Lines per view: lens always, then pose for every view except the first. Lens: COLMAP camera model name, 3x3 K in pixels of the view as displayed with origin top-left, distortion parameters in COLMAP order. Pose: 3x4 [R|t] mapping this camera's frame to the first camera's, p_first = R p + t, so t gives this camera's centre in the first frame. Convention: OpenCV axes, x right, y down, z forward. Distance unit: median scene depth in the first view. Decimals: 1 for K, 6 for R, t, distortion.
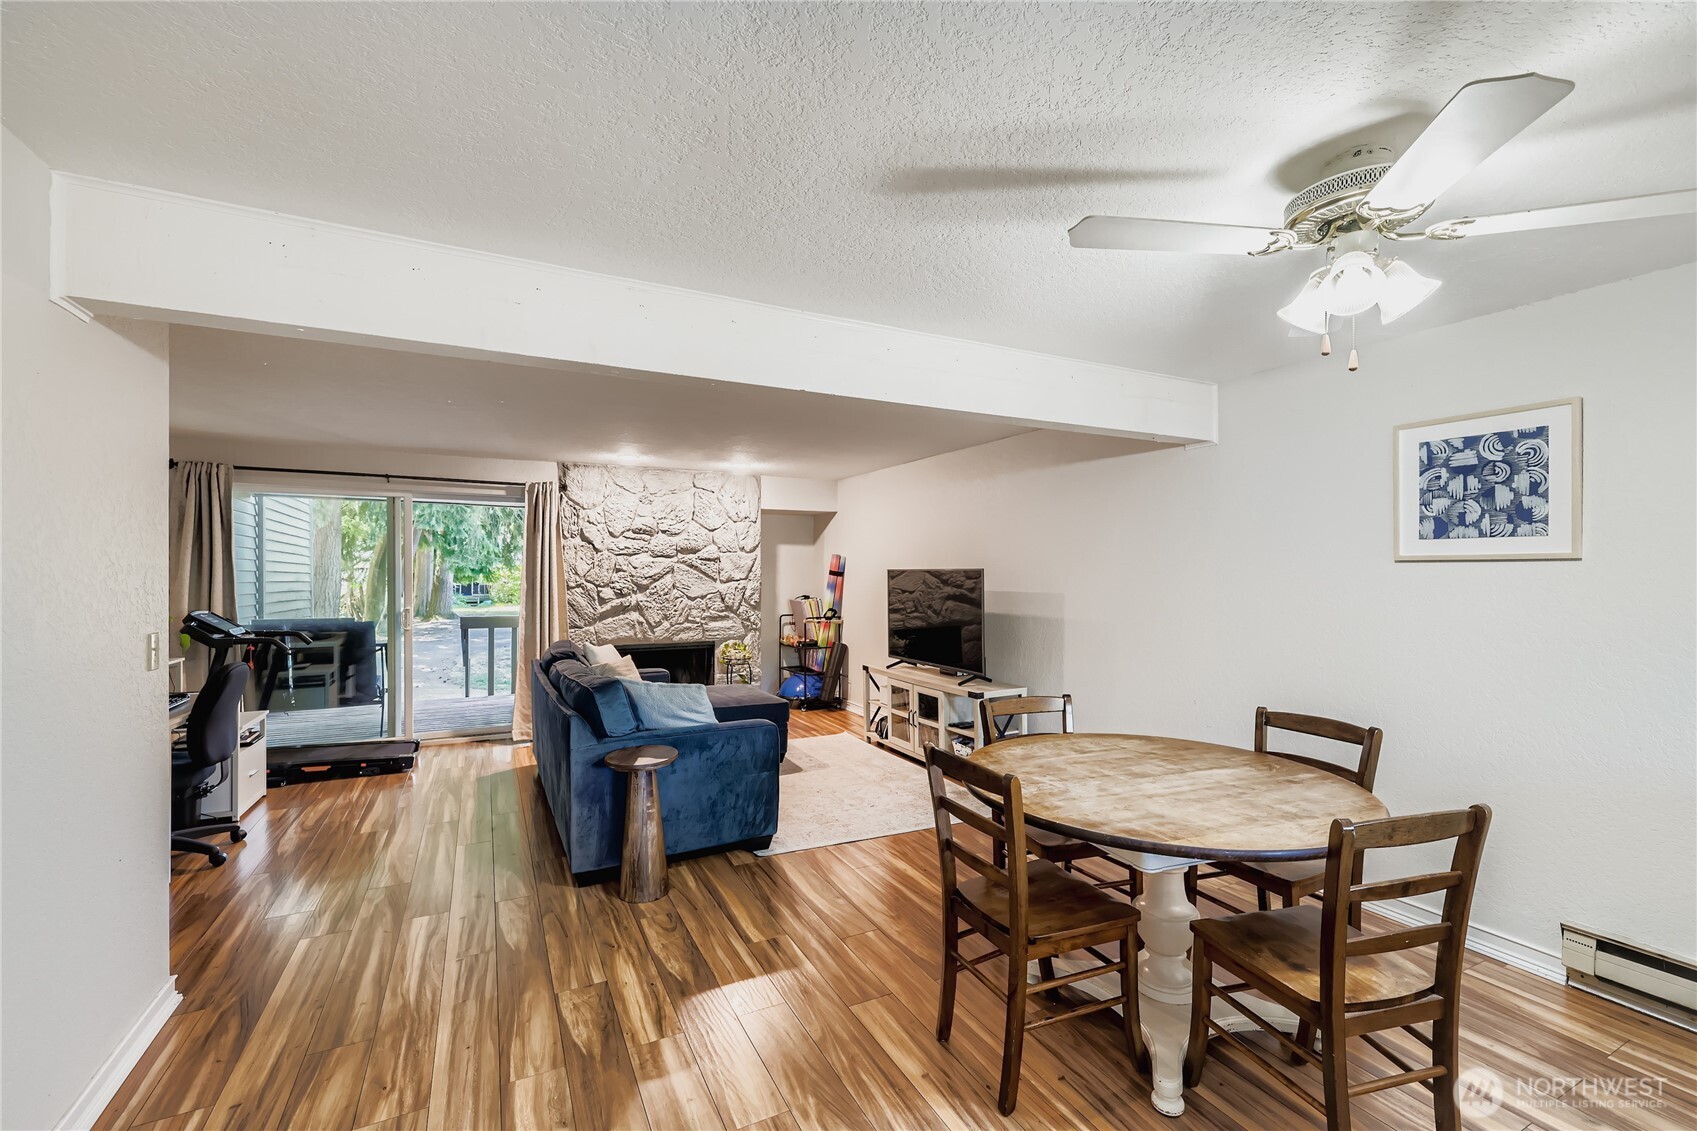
lens RADIAL K [[713.6, 0, 847.8], [0, 713.6, 573.2], [0, 0, 1]] dist [0.000466, -0.000446]
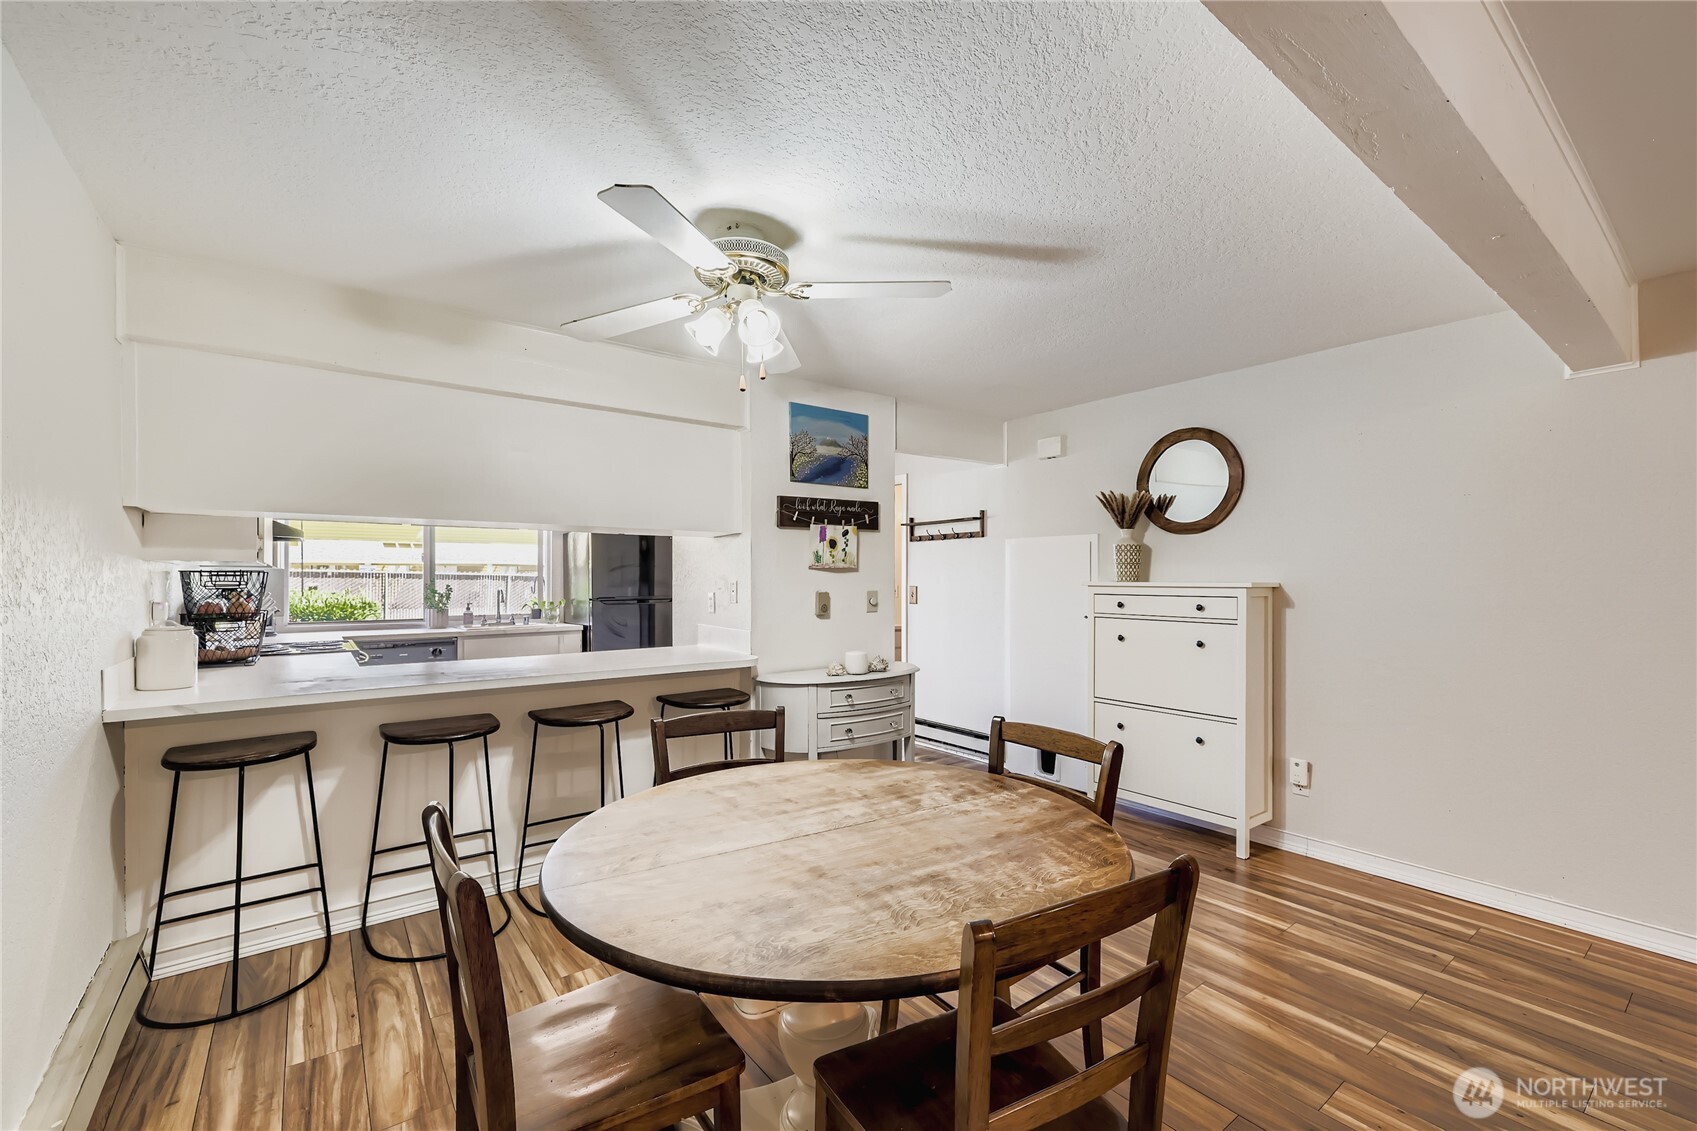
lens RADIAL K [[709.8, 0, 855.4], [0, 709.8, 578.5], [0, 0, 1]] dist [0.001077, -0.000292]
pose [[-0.983268, 0.002995, -0.182143, 0.192562], [0.002582, 0.999994, 0.002503, 0.014527], [0.182149, 0.001991, -0.983269, 0.601746]]
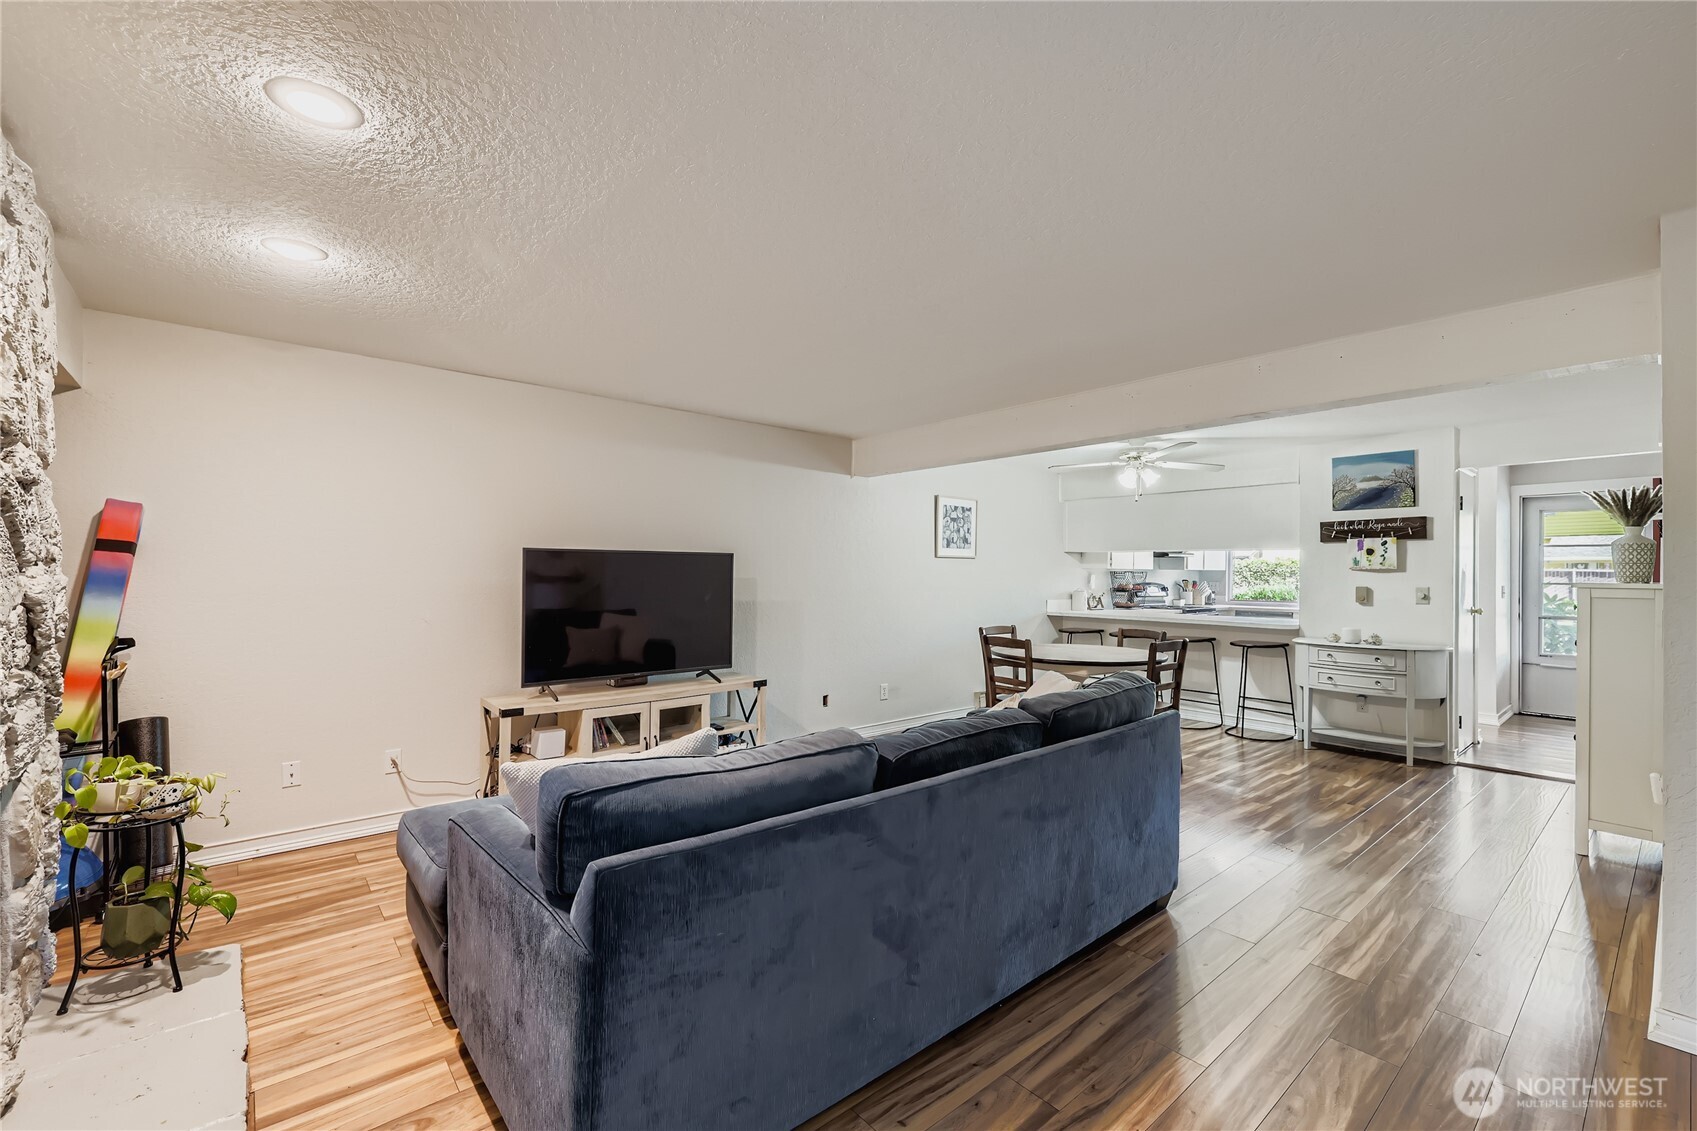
lens RADIAL K [[720.4, 0, 852.4], [0, 720.4, 573.4], [0, 0, 1]] dist [0.001113, 0.000064]
pose [[-0.238548, -0.000947, 0.971130, -0.576454], [-0.004504, 0.999990, -0.000131, 0.014830], [-0.971120, -0.004406, -0.238550, 0.798215]]
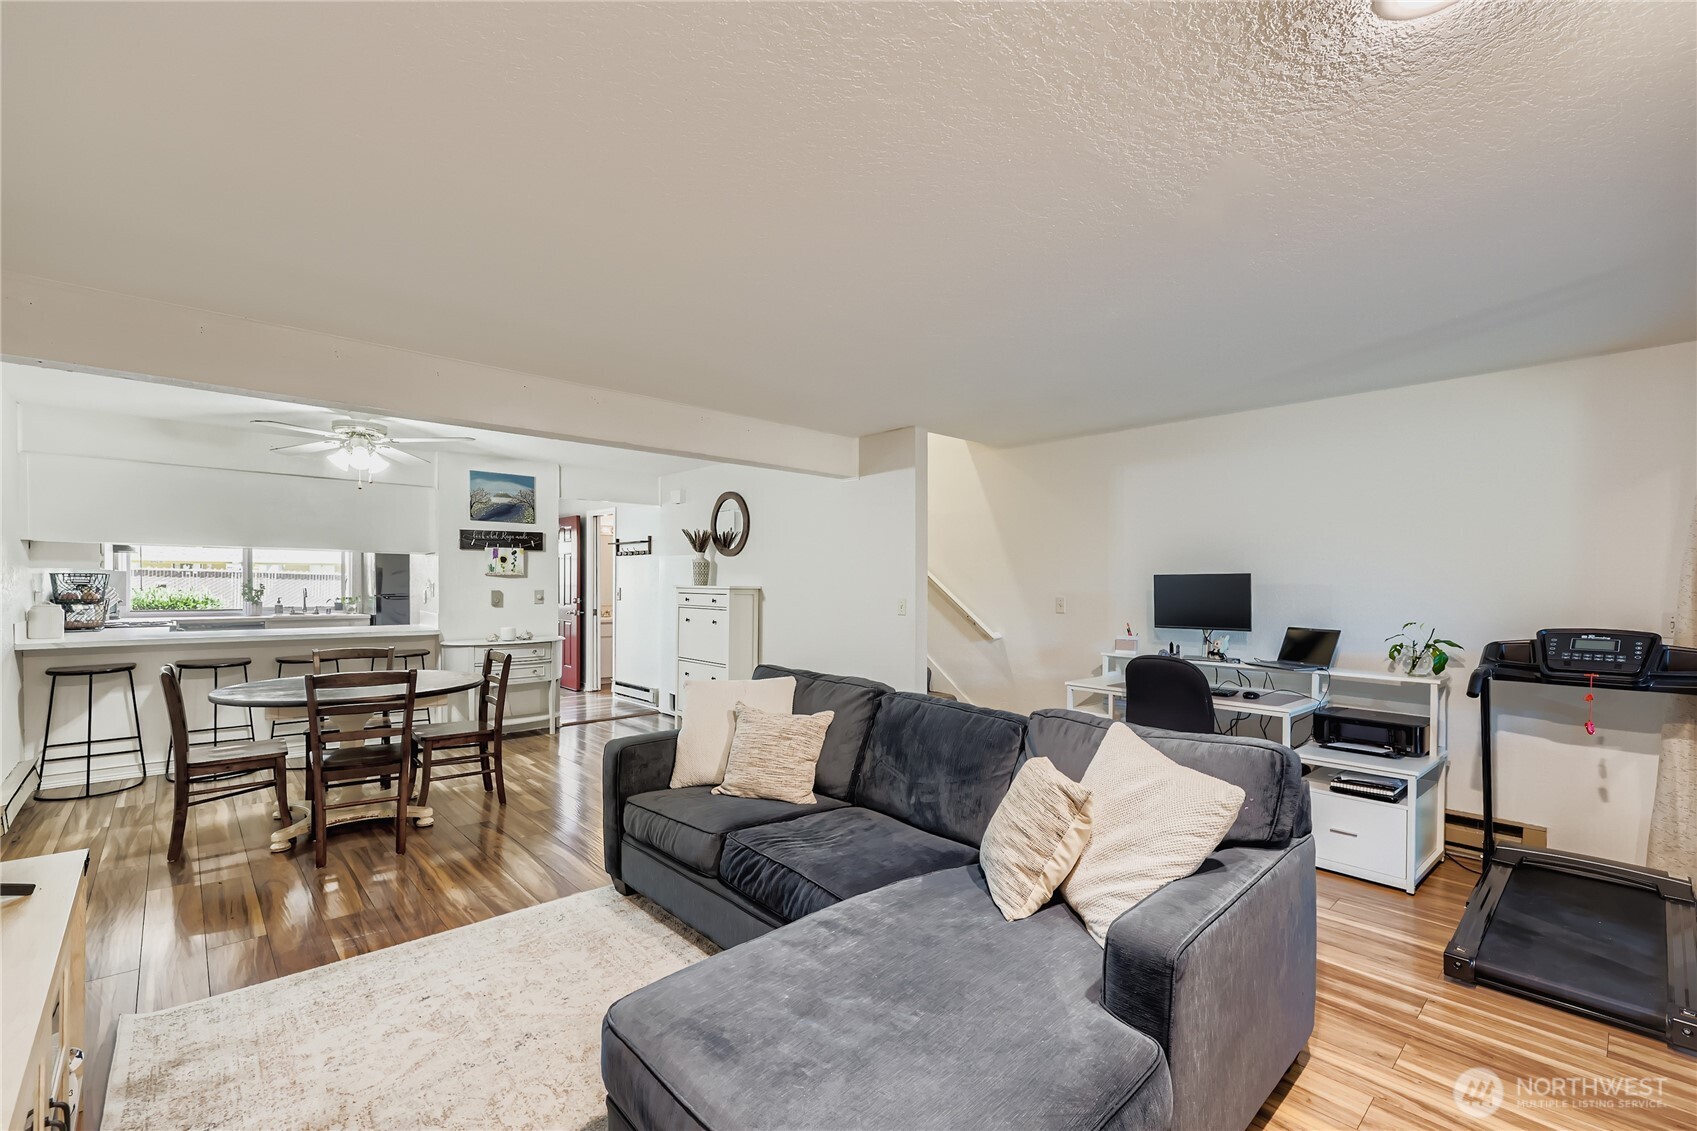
lens RADIAL K [[721.4, 0, 857.0], [0, 721.4, 594.6], [0, 0, 1]] dist [-0.000396, 0.000065]
pose [[-0.960306, -0.001070, -0.278947, -0.083797], [-0.006659, 0.999796, 0.019089, 0.011781], [0.278870, 0.020189, -0.960117, 1.065990]]
